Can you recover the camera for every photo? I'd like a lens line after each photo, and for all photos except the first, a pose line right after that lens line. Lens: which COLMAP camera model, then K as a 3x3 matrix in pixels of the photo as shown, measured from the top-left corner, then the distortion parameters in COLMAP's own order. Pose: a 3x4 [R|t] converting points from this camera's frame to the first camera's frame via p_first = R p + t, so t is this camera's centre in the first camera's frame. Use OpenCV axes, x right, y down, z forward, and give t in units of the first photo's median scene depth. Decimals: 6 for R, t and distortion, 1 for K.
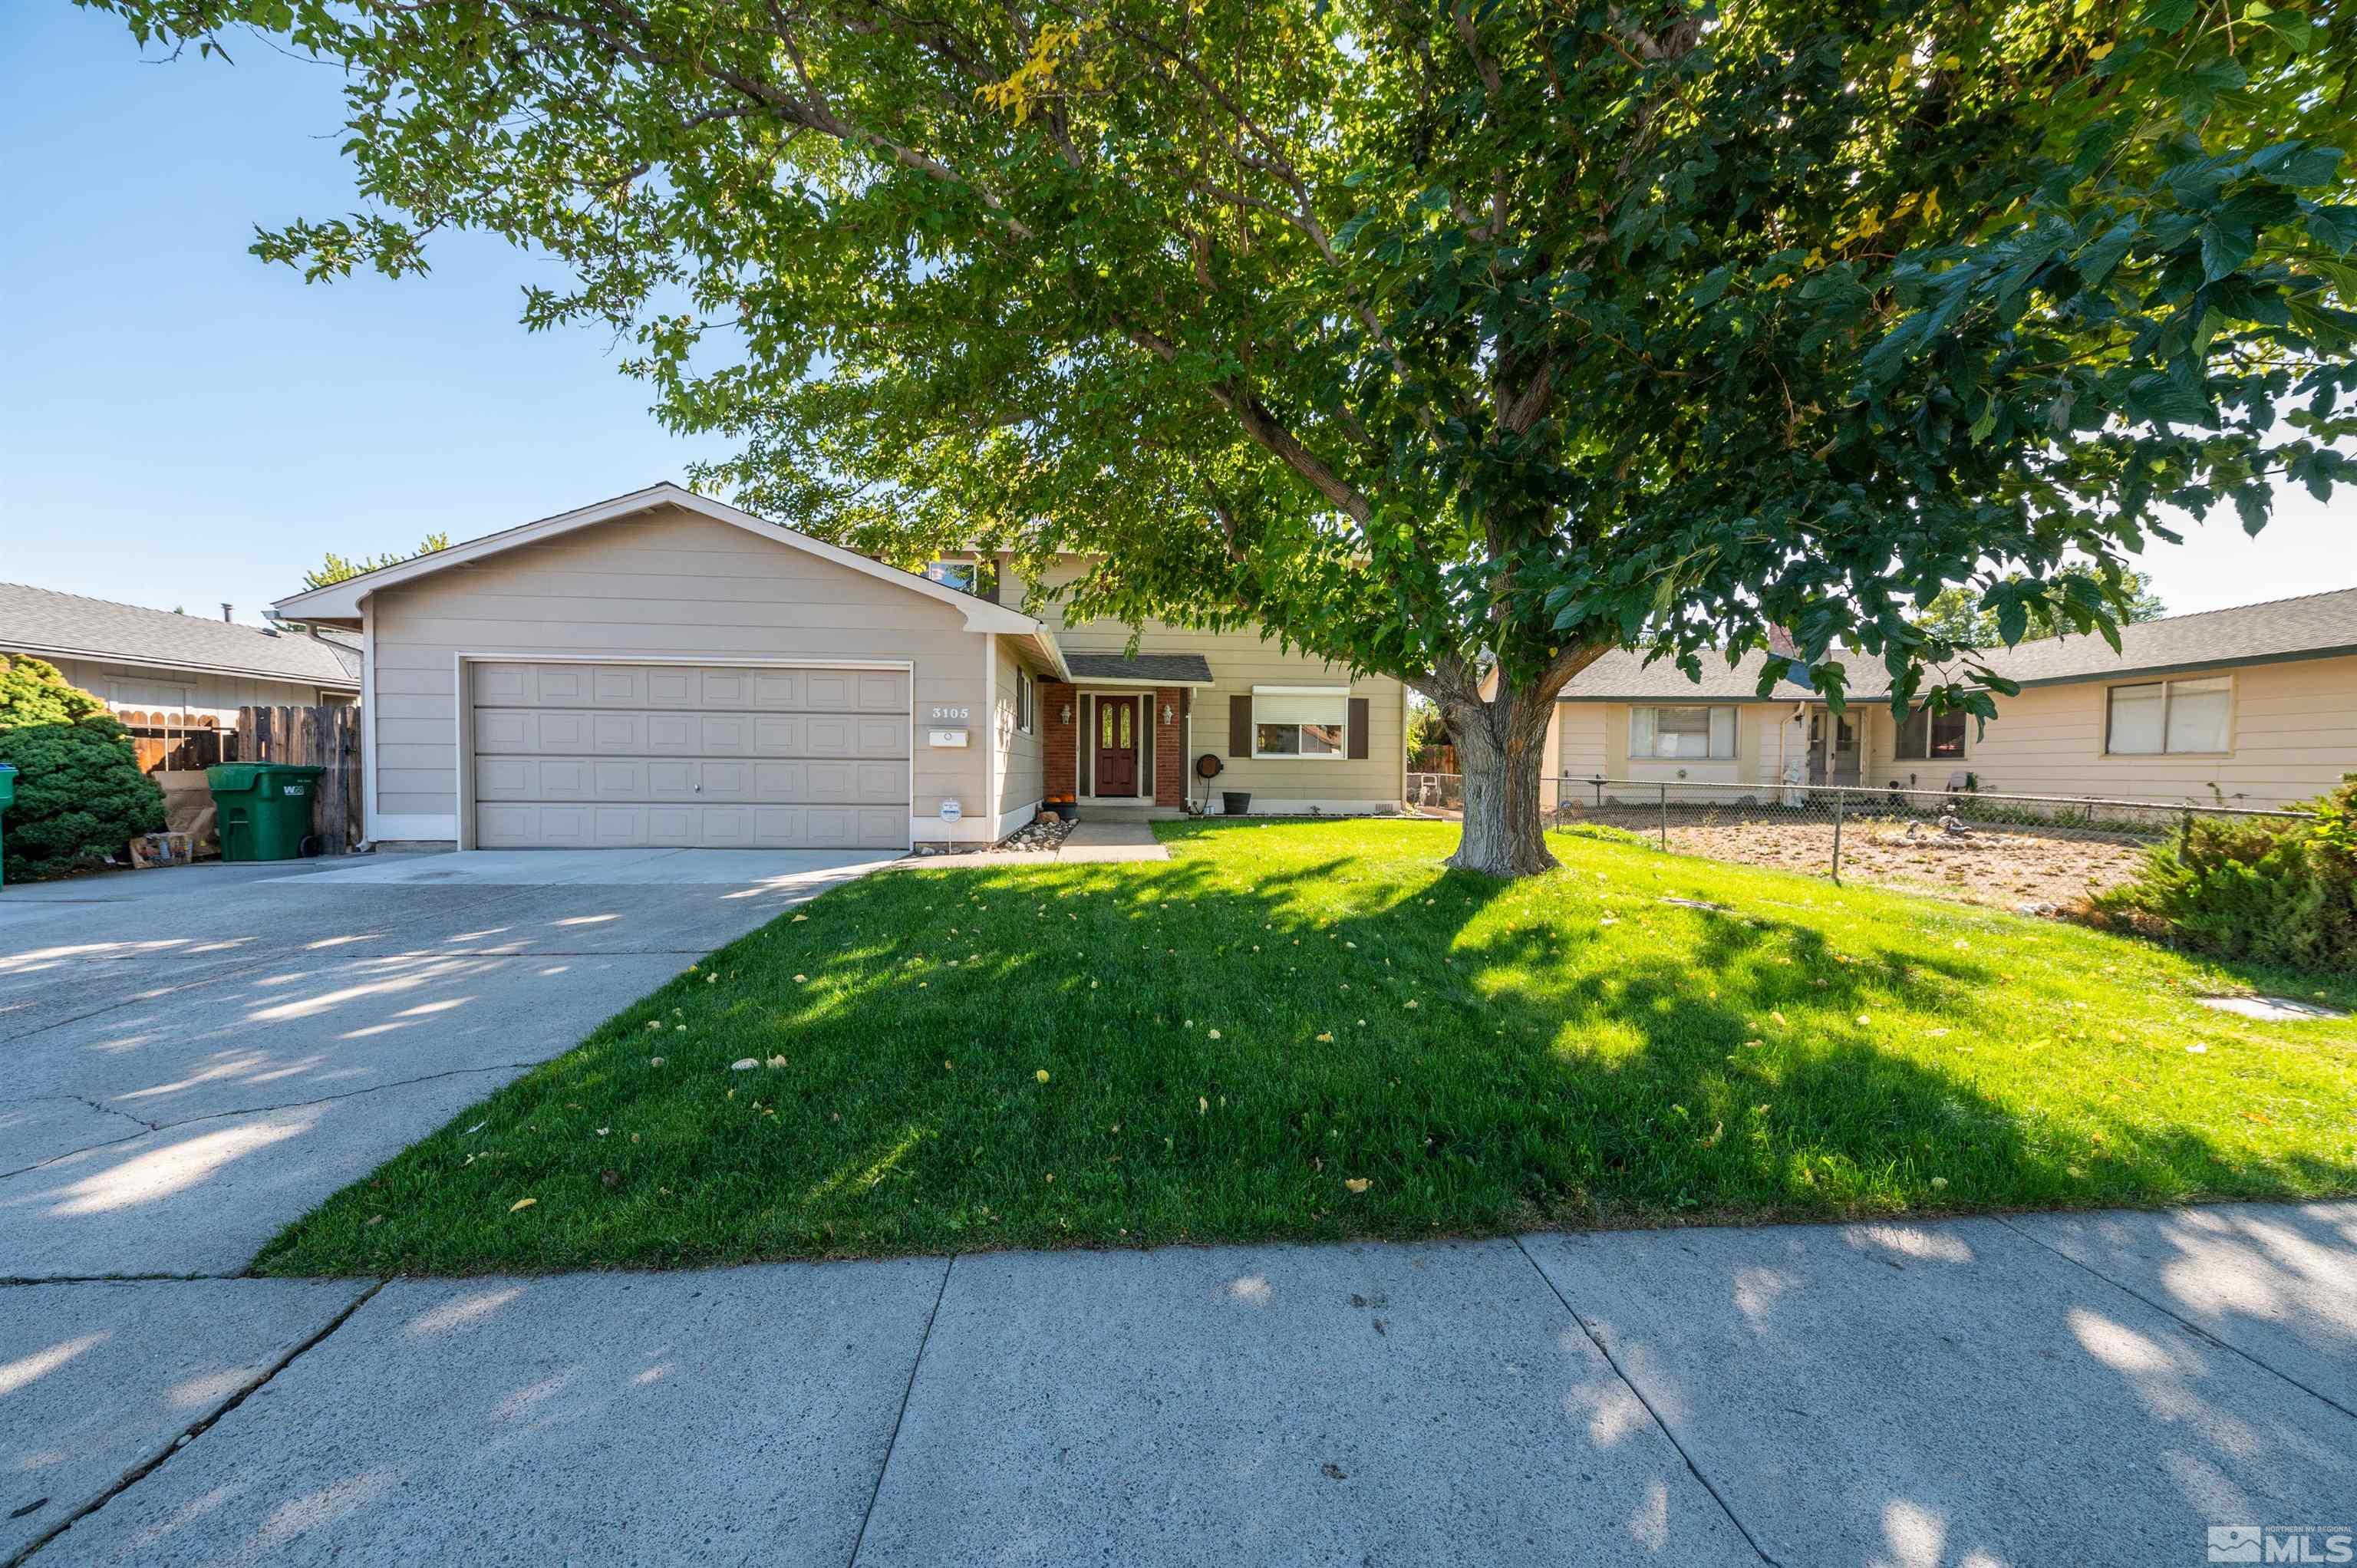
lens RADIAL K [[831.6, 0, 1184.6], [0, 831.6, 793.0], [0, 0, 1]] dist [0.039837, -0.000055]
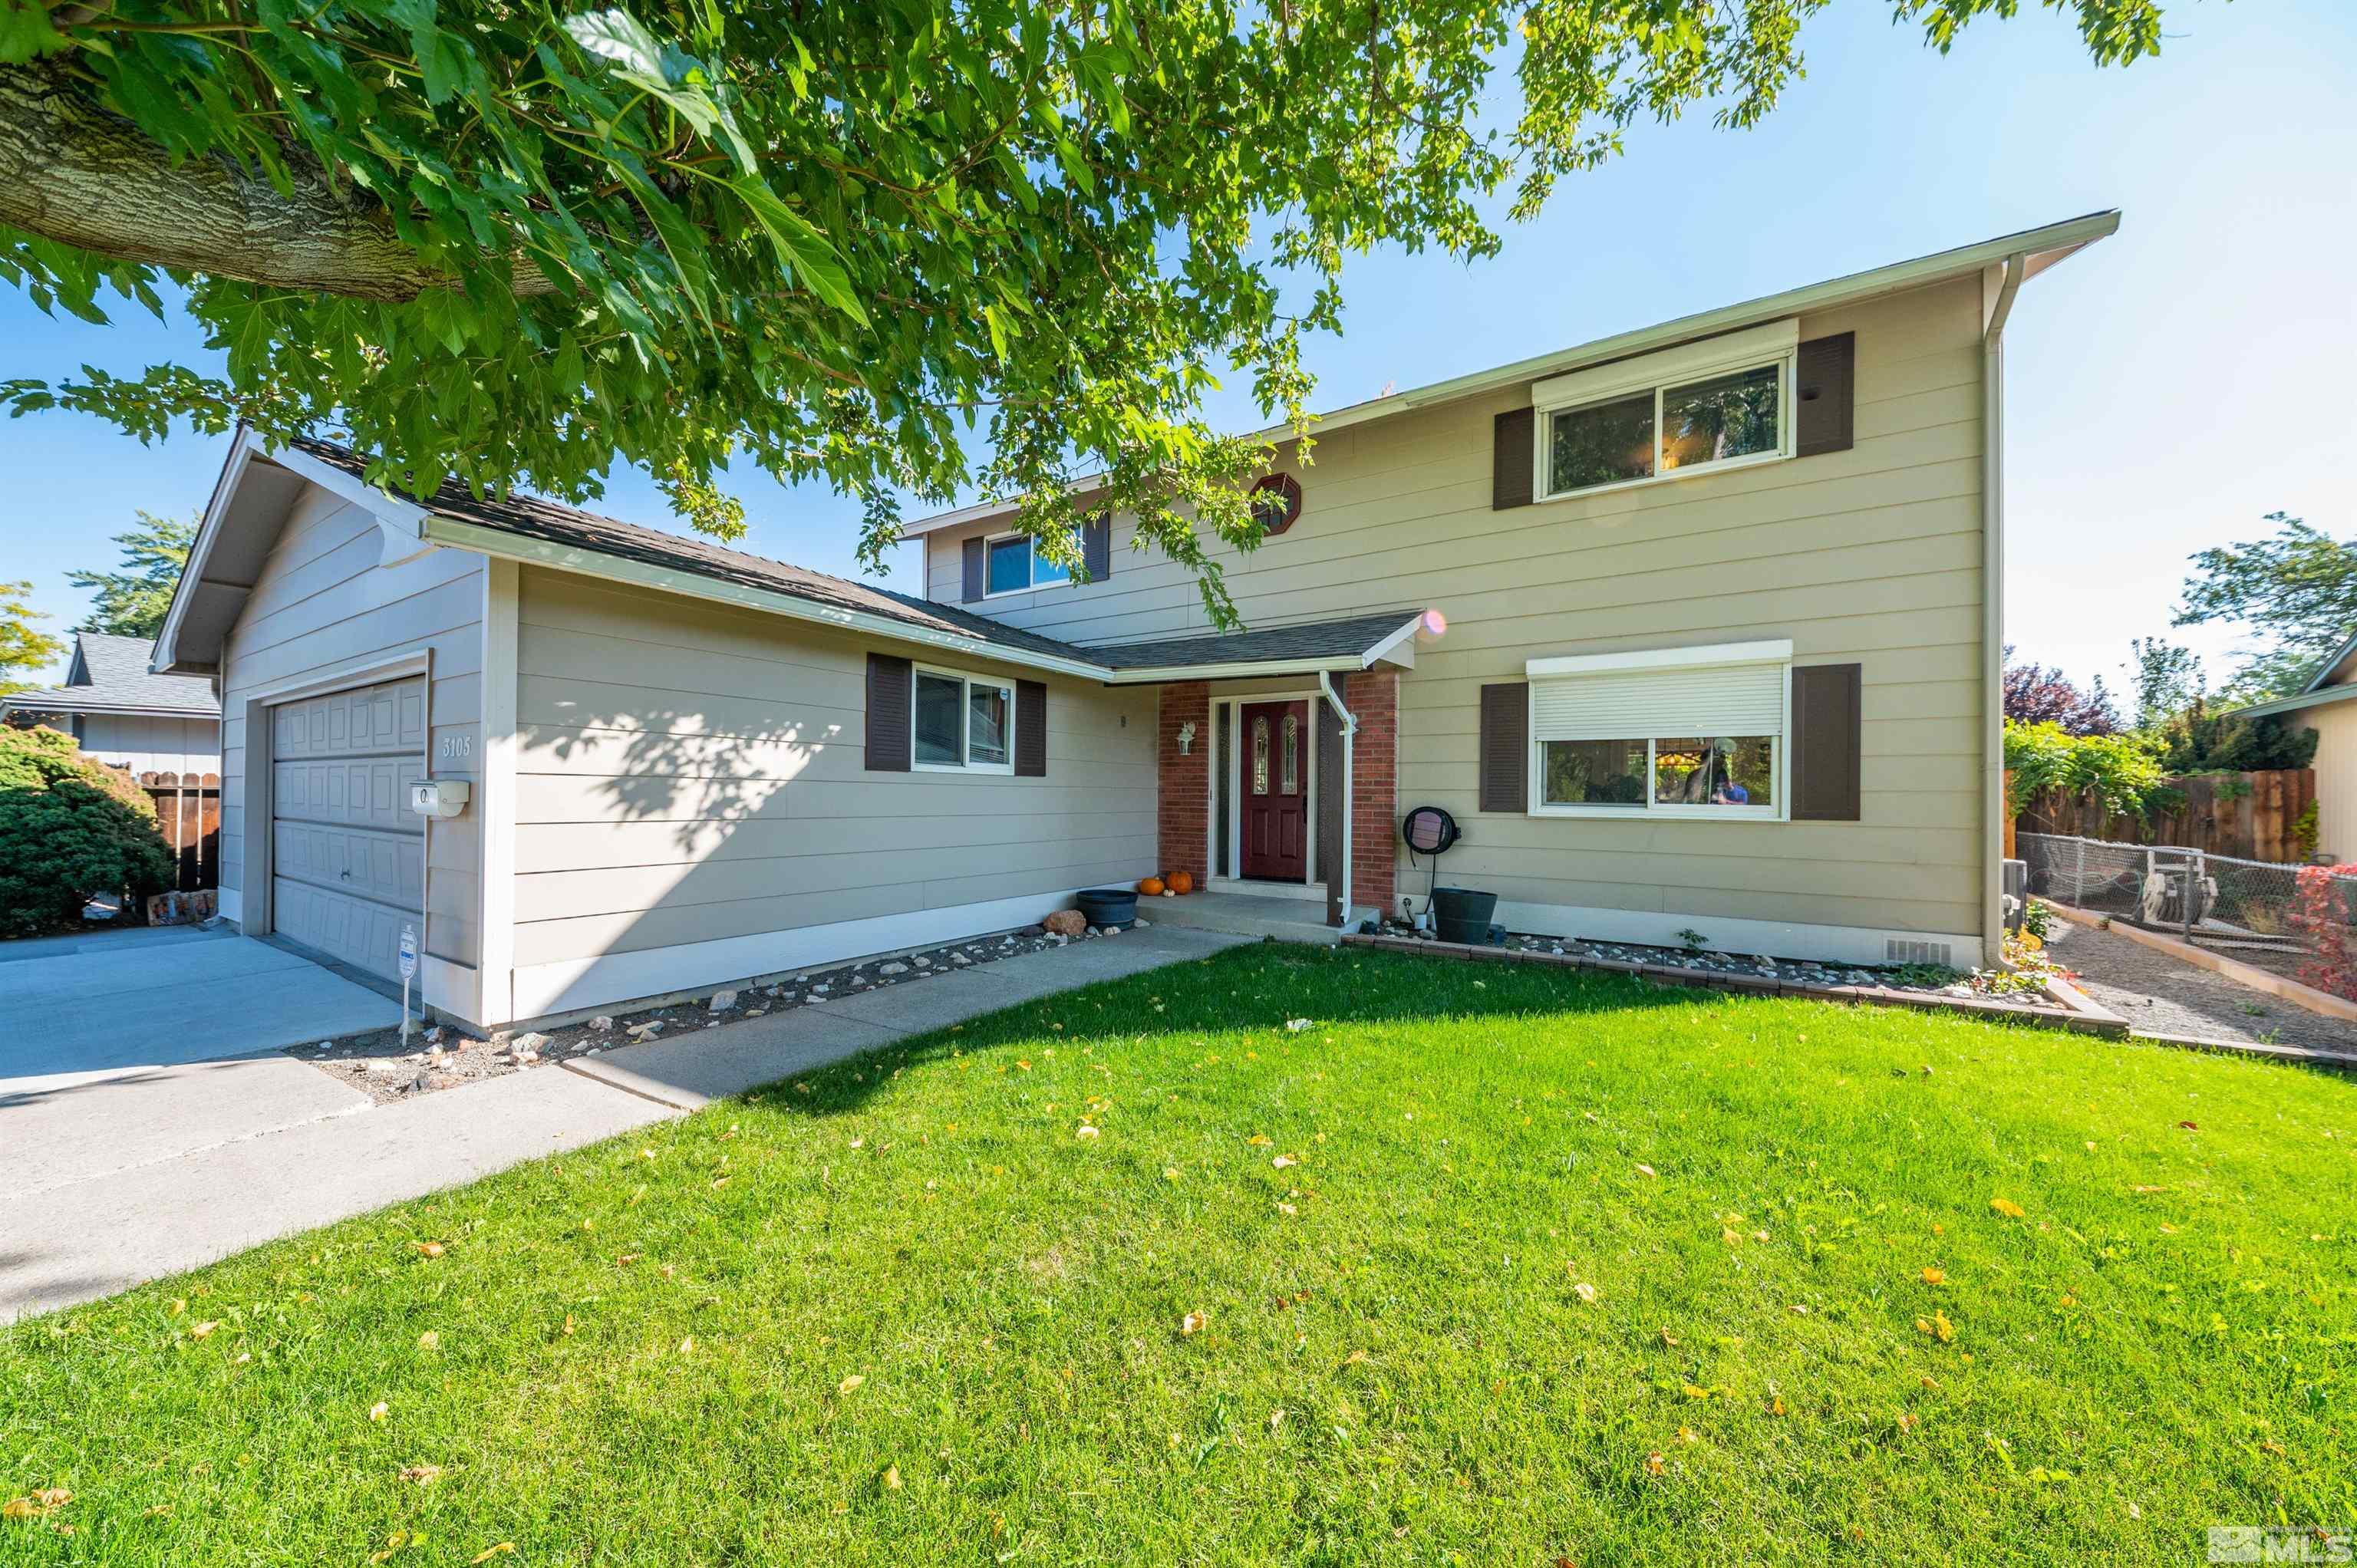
lens RADIAL K [[829.6, 0, 1178.5], [0, 829.6, 784.0], [0, 0, 1]] dist [0.001159, 0.000034]
pose [[0.798207, -0.004423, -0.602368, 0.203687], [-0.020494, 0.999195, -0.034494, -0.039416], [0.602035, 0.039878, 0.797473, 0.514218]]
